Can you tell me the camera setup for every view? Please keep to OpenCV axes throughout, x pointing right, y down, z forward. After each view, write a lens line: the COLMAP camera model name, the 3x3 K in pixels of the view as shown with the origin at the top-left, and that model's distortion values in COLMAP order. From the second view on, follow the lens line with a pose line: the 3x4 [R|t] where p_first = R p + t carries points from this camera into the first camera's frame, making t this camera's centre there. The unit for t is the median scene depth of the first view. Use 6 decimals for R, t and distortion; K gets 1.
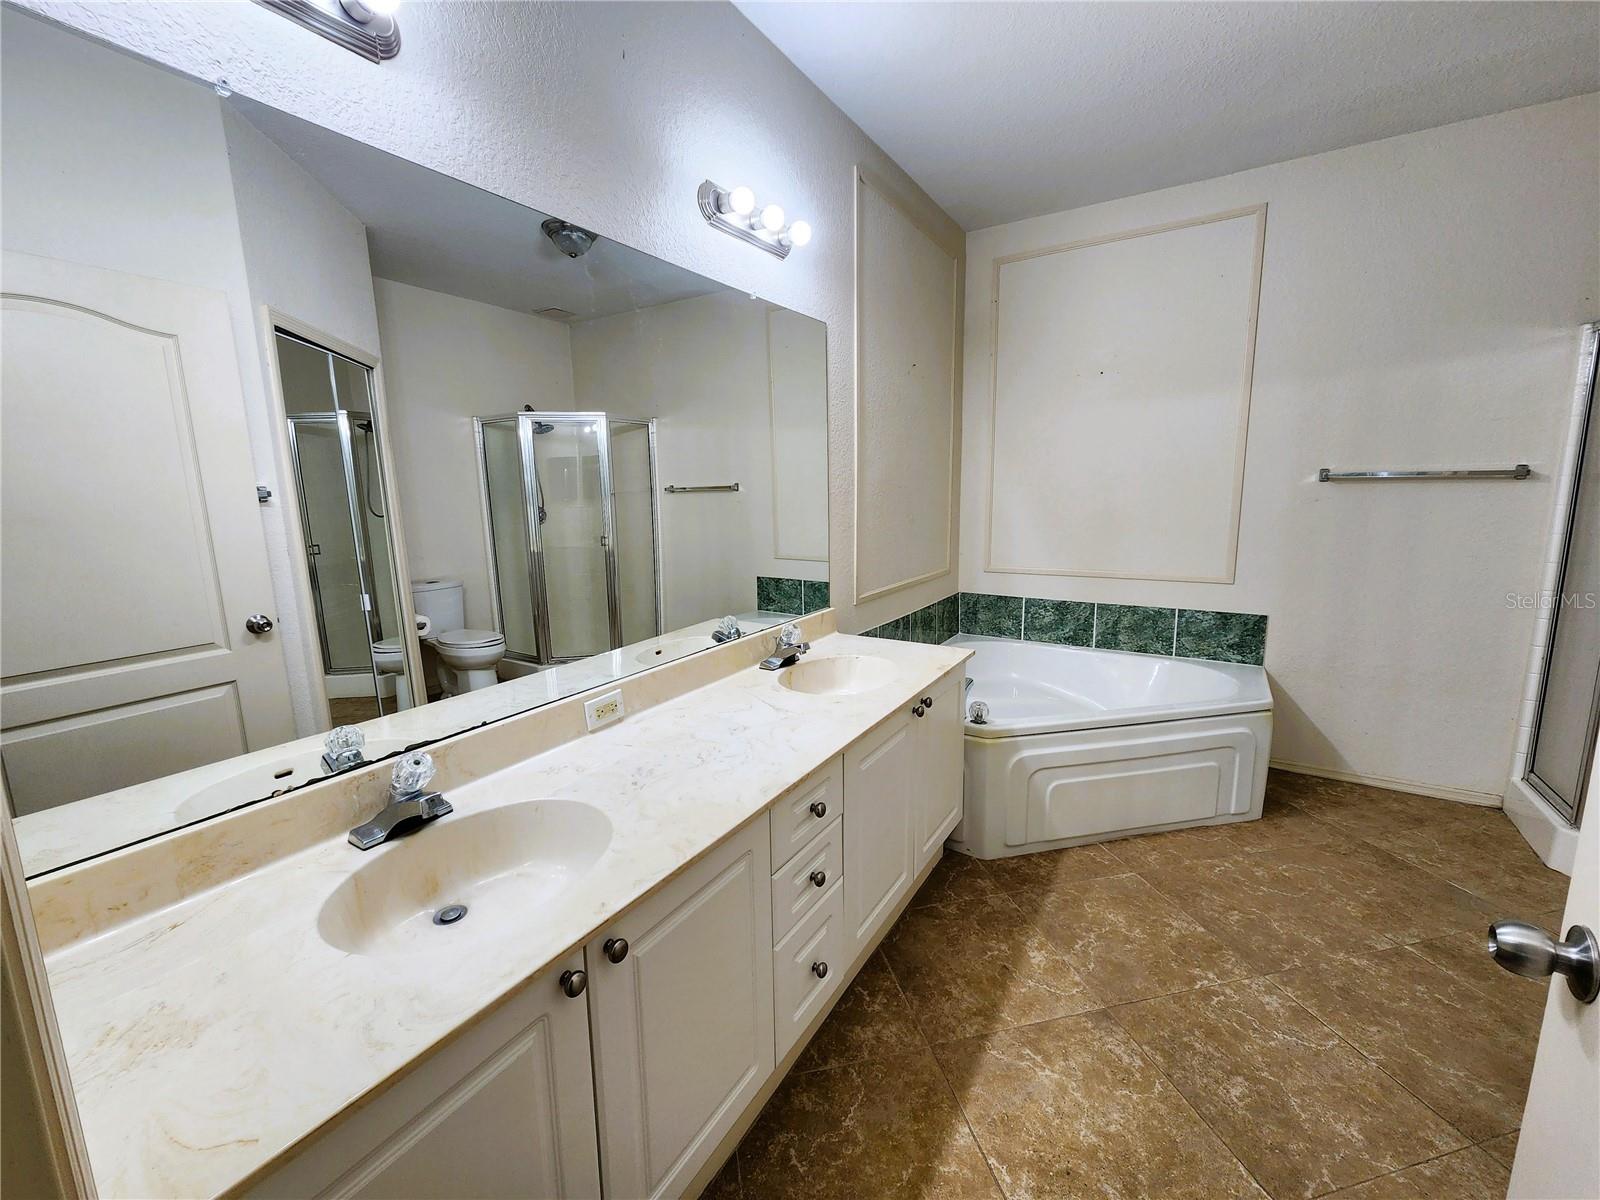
lens RADIAL K [[634.4, 0, 801.7], [0, 634.4, 588.4], [0, 0, 1]] dist [-0.001351, -0.002265]
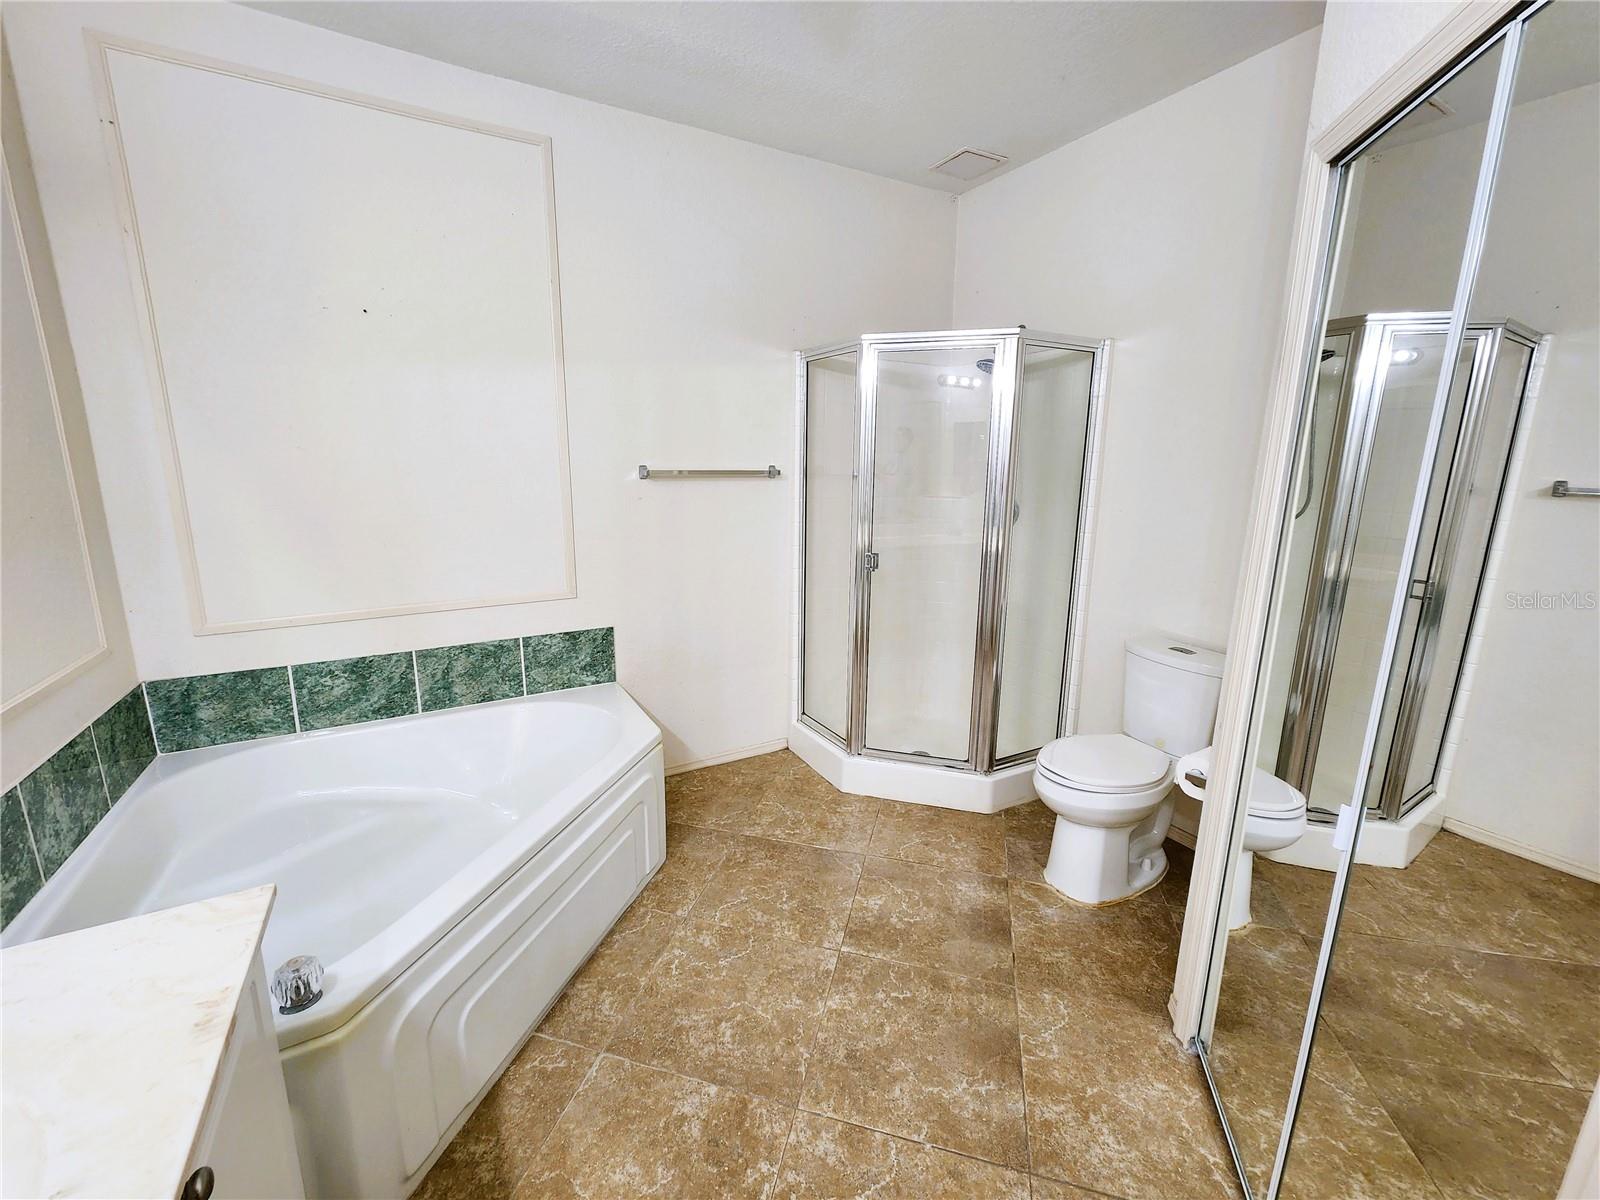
lens RADIAL K [[653.3, 0, 787.6], [0, 653.3, 590.4], [0, 0, 1]] dist [0.003874, -0.000284]
pose [[0.480786, -0.152858, 0.863411, 0.071627], [0.123704, 0.986663, 0.105795, -0.093261], [-0.868068, 0.055943, 0.493283, 0.395044]]
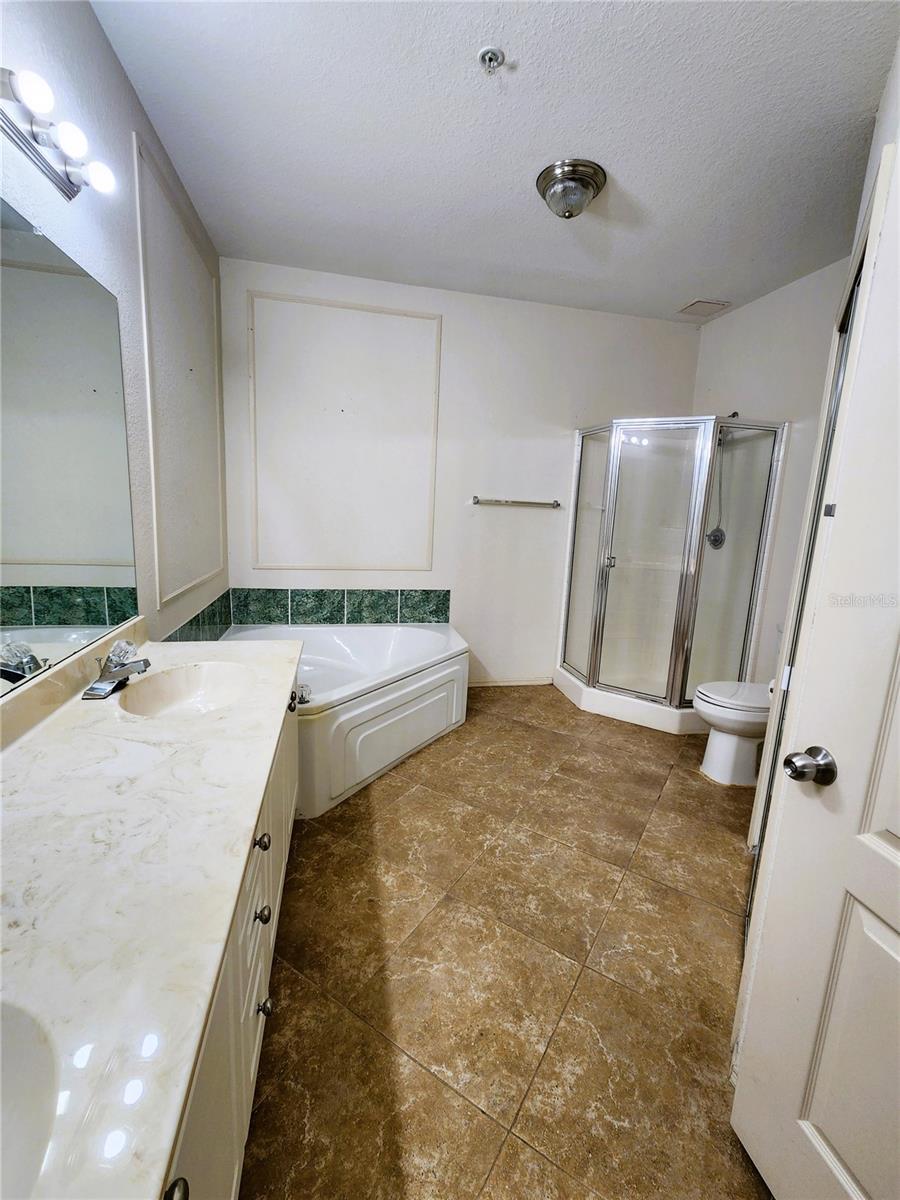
lens RADIAL K [[501.9, 0, 456.6], [0, 501.9, 592.2], [0, 0, 1]] dist [-0.000402, -0.001210]
pose [[0.708224, -0.073534, 0.702148, -0.134049], [0.052603, 0.997293, 0.051385, -0.016779], [-0.704025, 0.000543, 0.710175, 0.152454]]
